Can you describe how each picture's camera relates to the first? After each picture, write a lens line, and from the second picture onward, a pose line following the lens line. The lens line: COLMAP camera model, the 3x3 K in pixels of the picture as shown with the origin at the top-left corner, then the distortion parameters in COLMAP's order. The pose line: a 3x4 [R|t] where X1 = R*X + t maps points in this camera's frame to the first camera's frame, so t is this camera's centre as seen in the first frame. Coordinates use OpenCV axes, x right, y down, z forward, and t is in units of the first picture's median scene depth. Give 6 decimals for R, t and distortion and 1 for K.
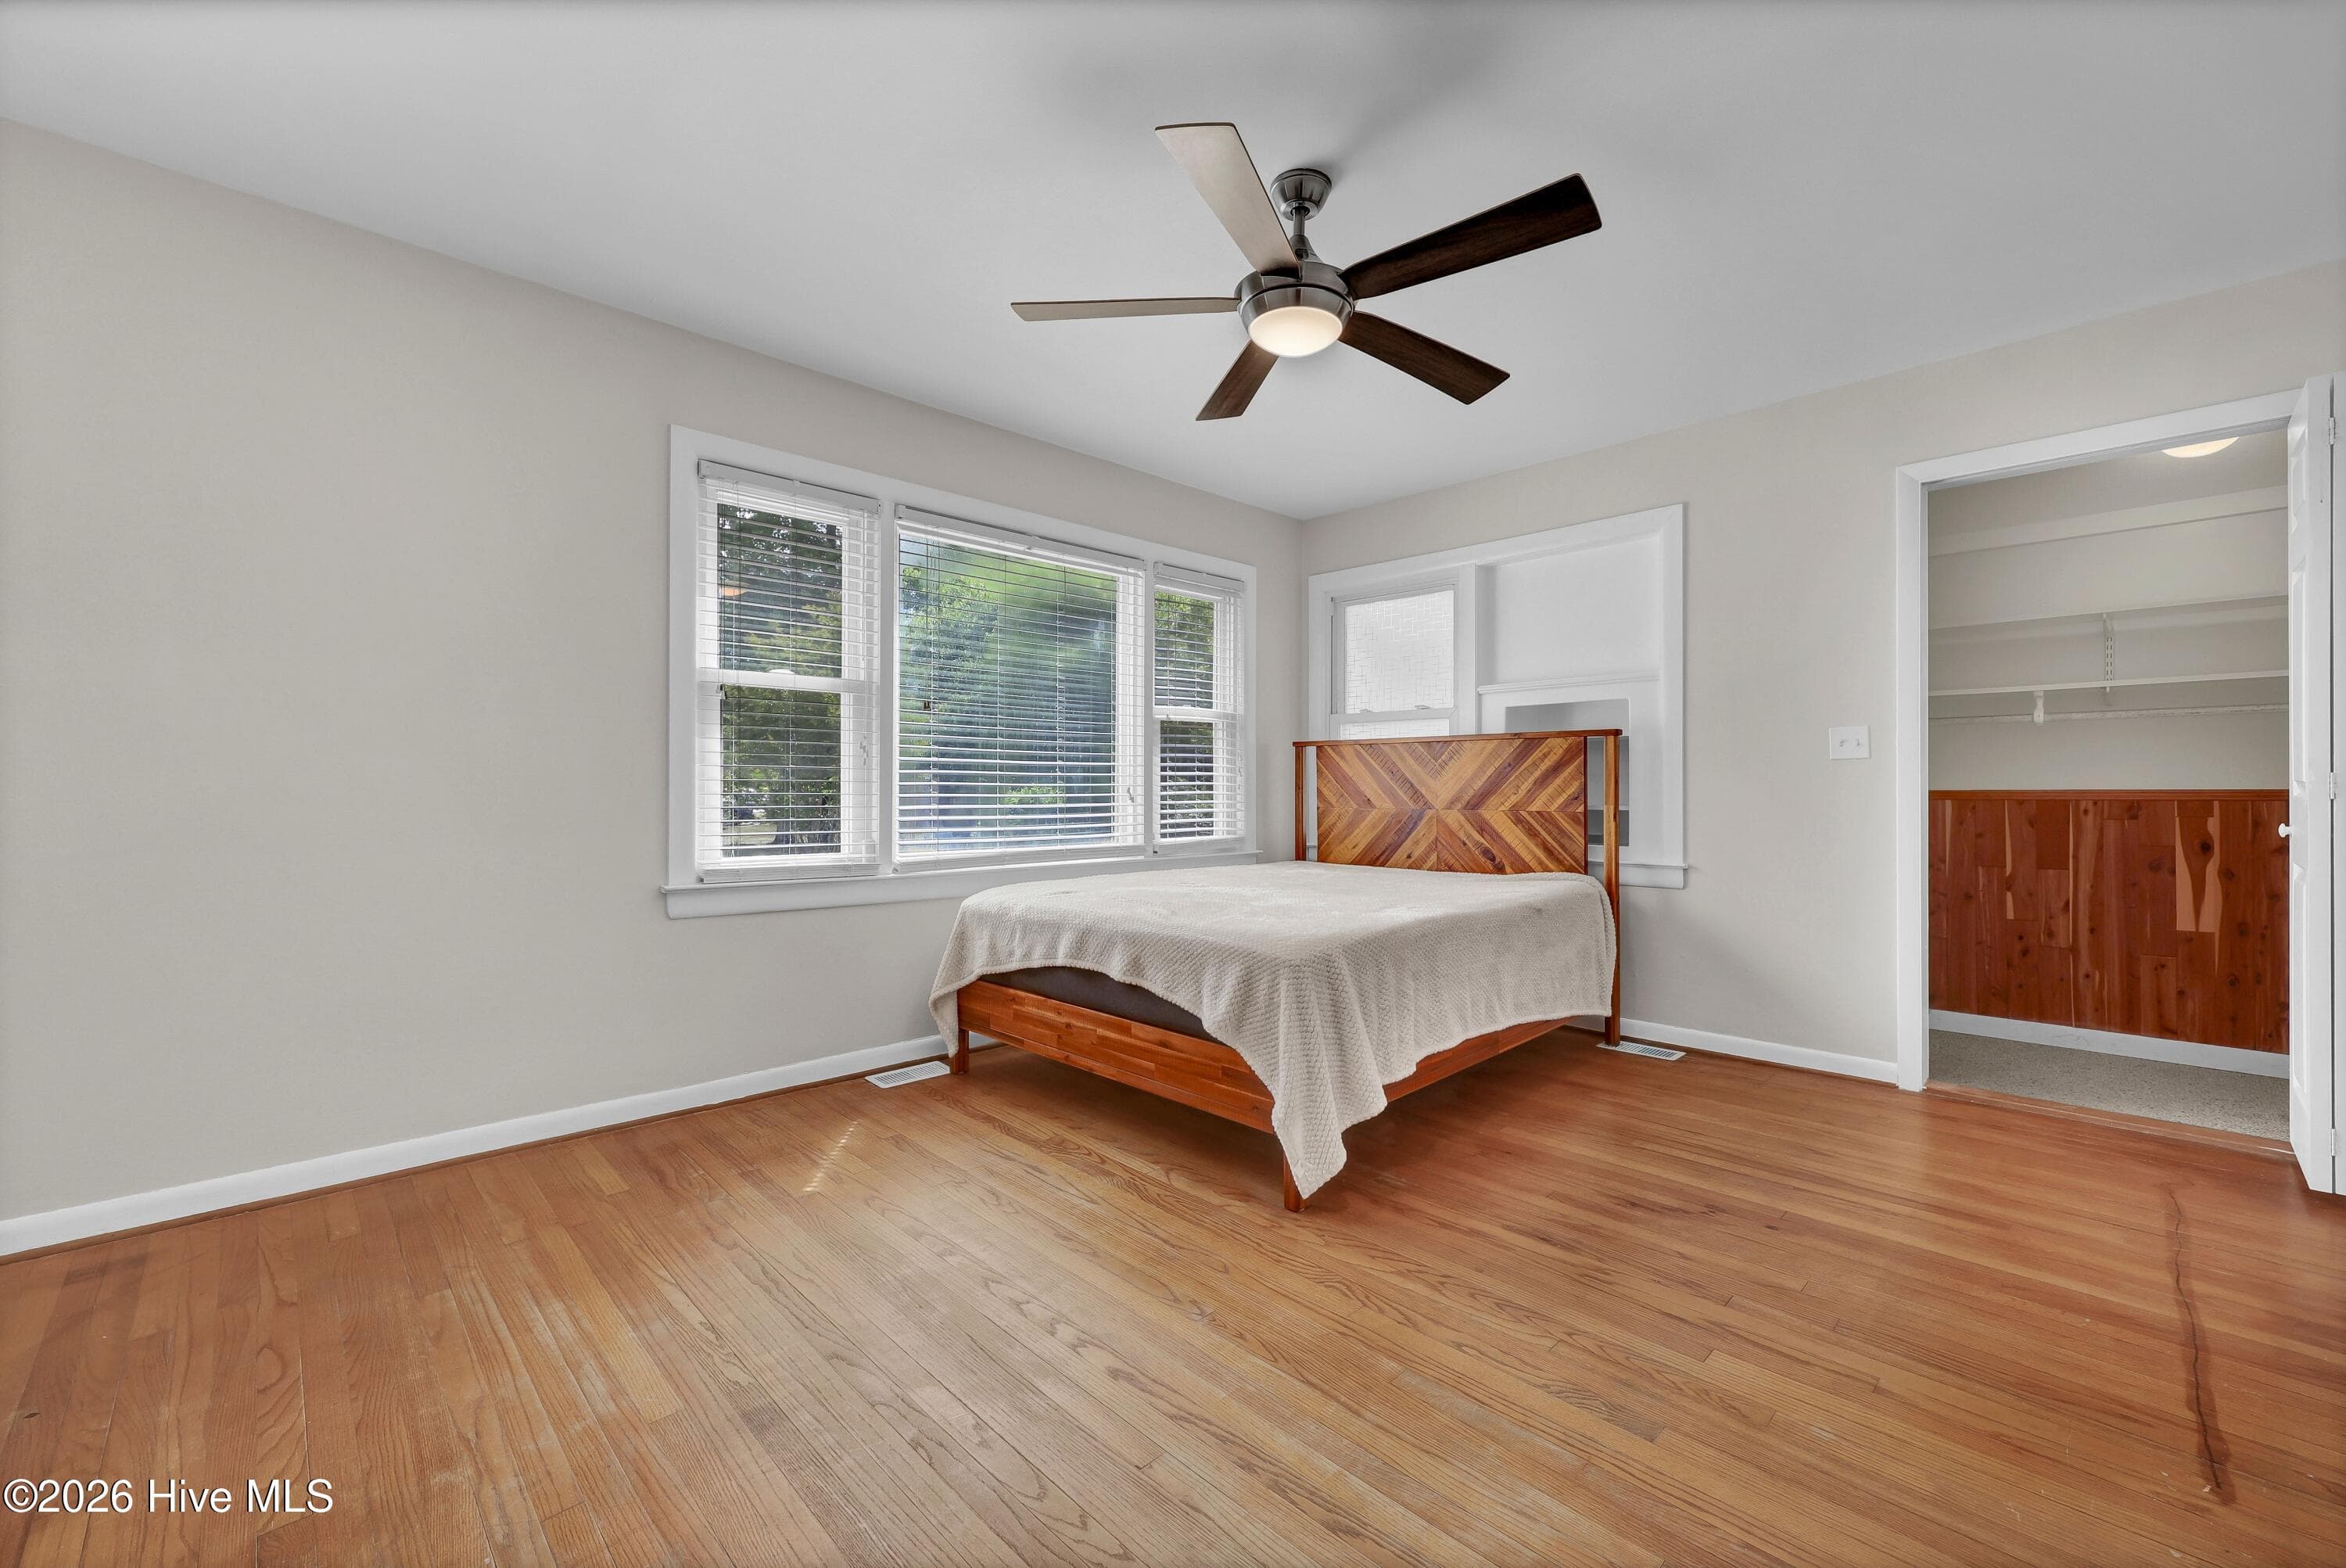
lens RADIAL K [[964.5, 0, 1183.9], [0, 964.5, 785.3], [0, 0, 1]] dist [-0.008901, -0.000135]
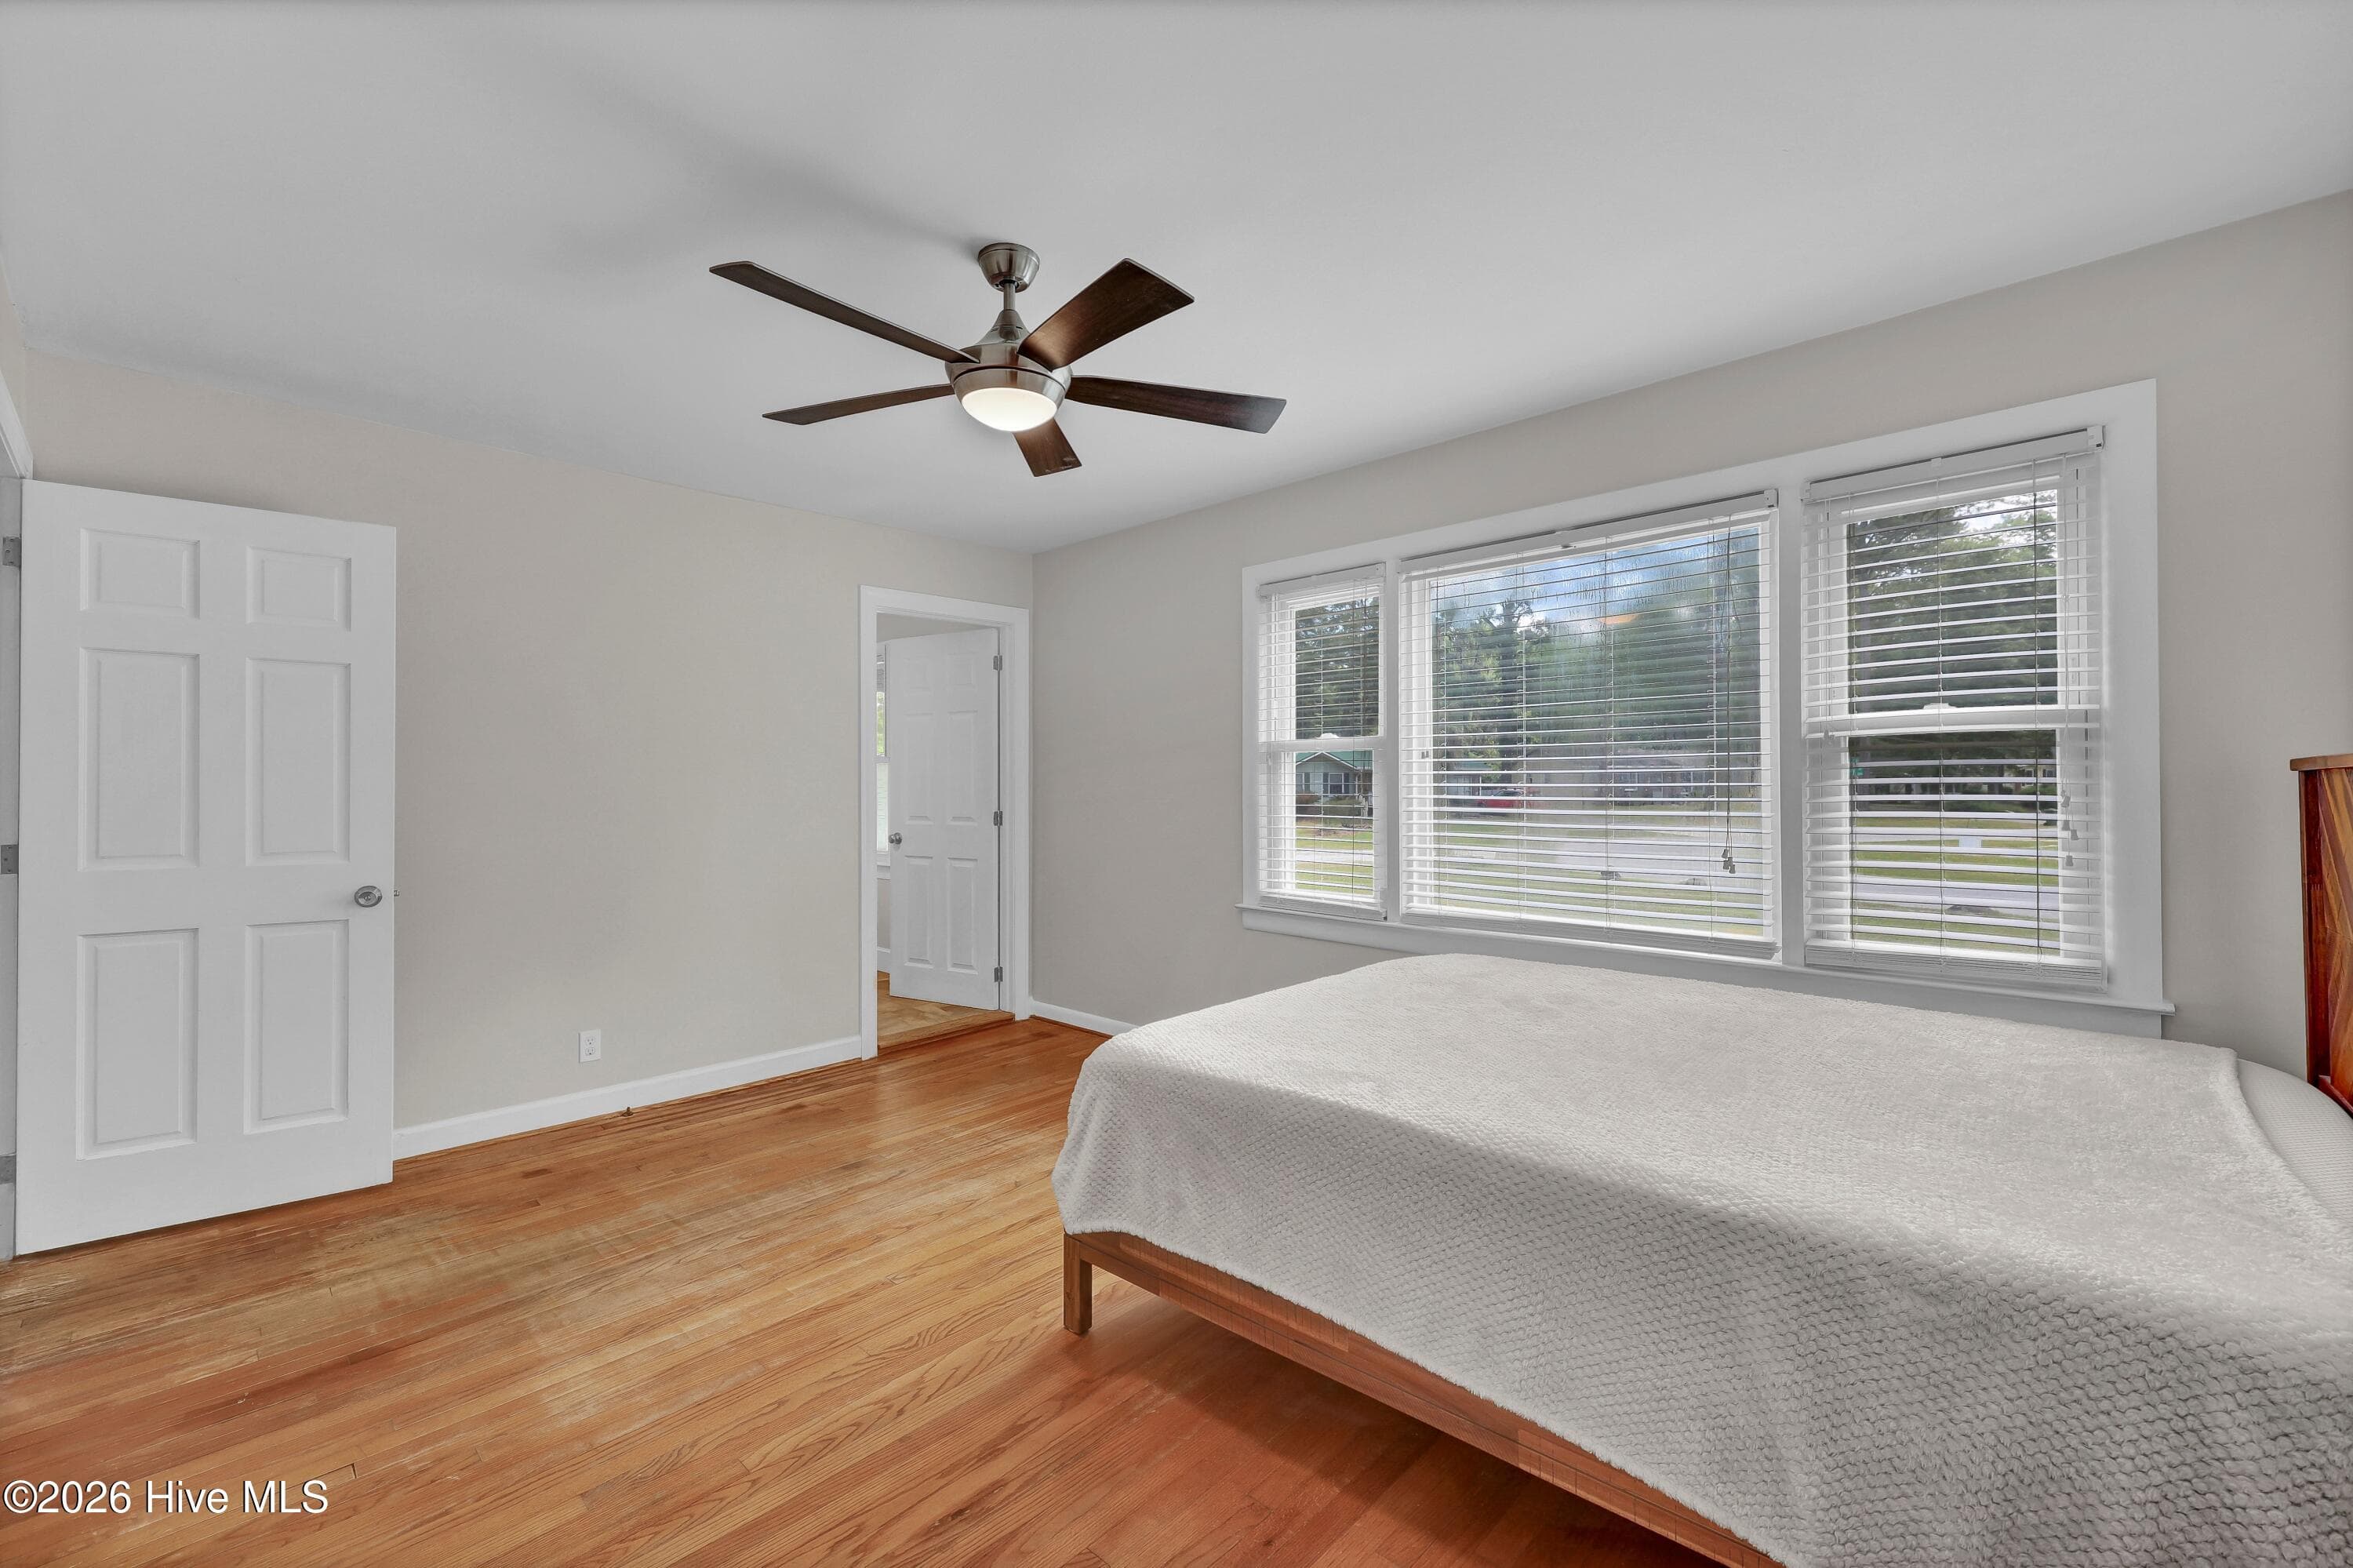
lens RADIAL K [[967.4, 0, 1187.4], [0, 967.4, 785.3], [0, 0, 1]] dist [-0.008901, -0.000135]
pose [[0.038473, -0.004813, -0.999248, 0.830862], [0.001745, 0.999987, -0.004750, -0.058001], [0.999258, -0.001561, 0.038481, 0.854156]]
